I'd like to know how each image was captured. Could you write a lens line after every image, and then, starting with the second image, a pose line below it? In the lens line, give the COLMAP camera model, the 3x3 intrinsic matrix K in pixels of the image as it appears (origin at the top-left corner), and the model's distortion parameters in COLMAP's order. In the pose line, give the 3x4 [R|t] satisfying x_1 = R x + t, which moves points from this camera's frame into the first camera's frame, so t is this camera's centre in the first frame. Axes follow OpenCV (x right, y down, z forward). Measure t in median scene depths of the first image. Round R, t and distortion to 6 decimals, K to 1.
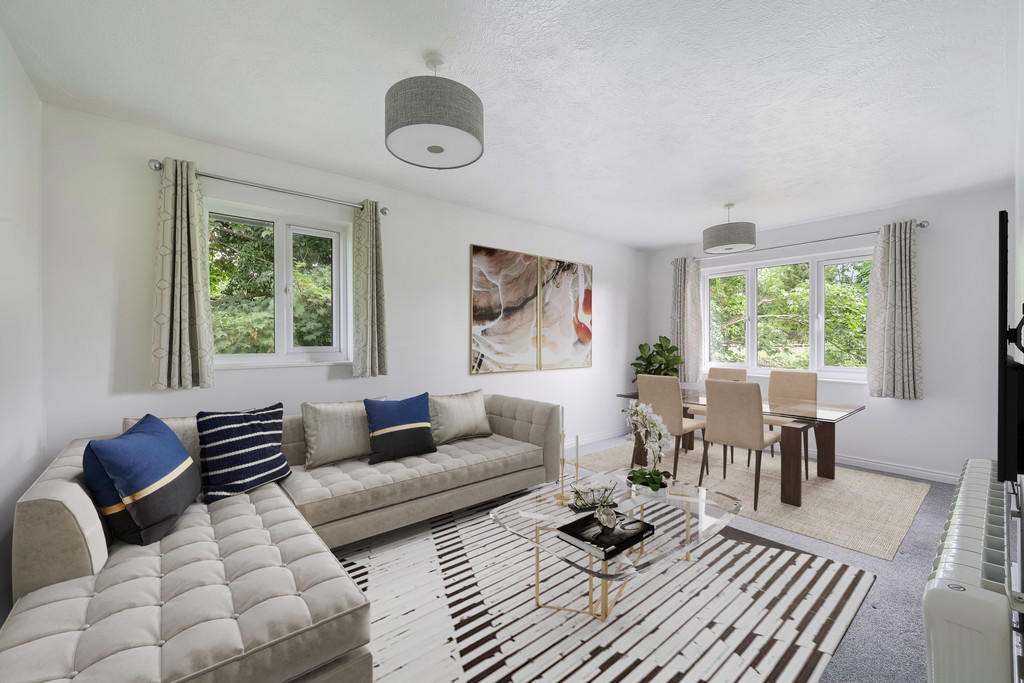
lens RADIAL K [[418.6, 0, 525.7], [0, 418.6, 343.1], [0, 0, 1]] dist [-0.000352, -0.000063]
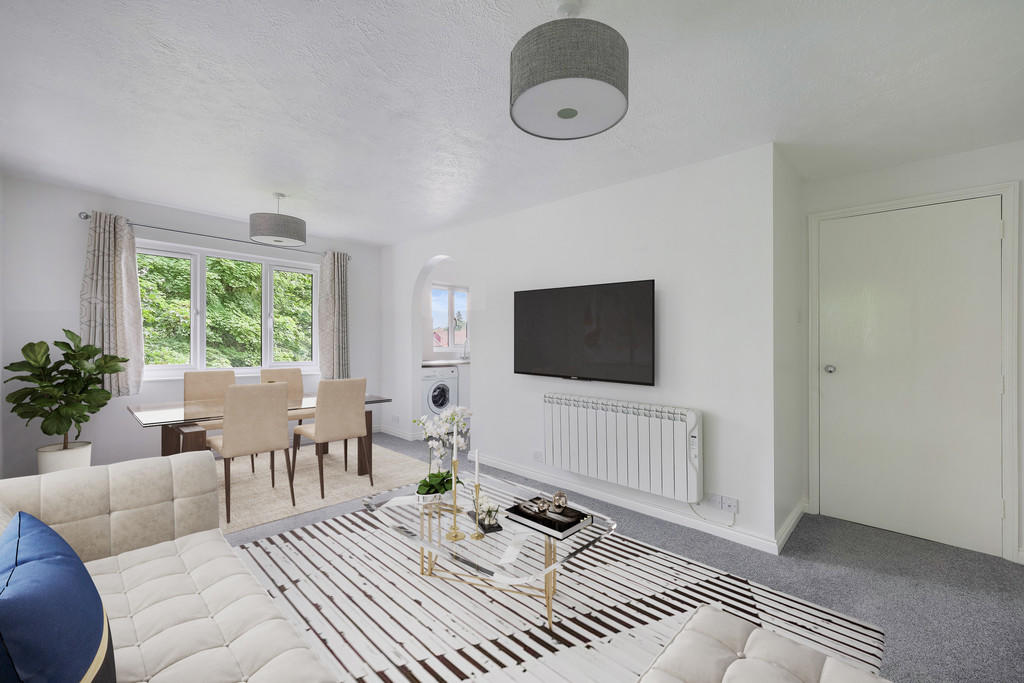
lens RADIAL K [[418.6, 0, 525.4], [0, 418.6, 340.3], [0, 0, 1]] dist [-0.000352, -0.000063]
pose [[-0.107417, 0.000576, 0.994214, -0.529423], [-0.005208, 0.999986, -0.001142, -0.003685], [-0.994200, -0.005301, -0.107413, 0.583760]]
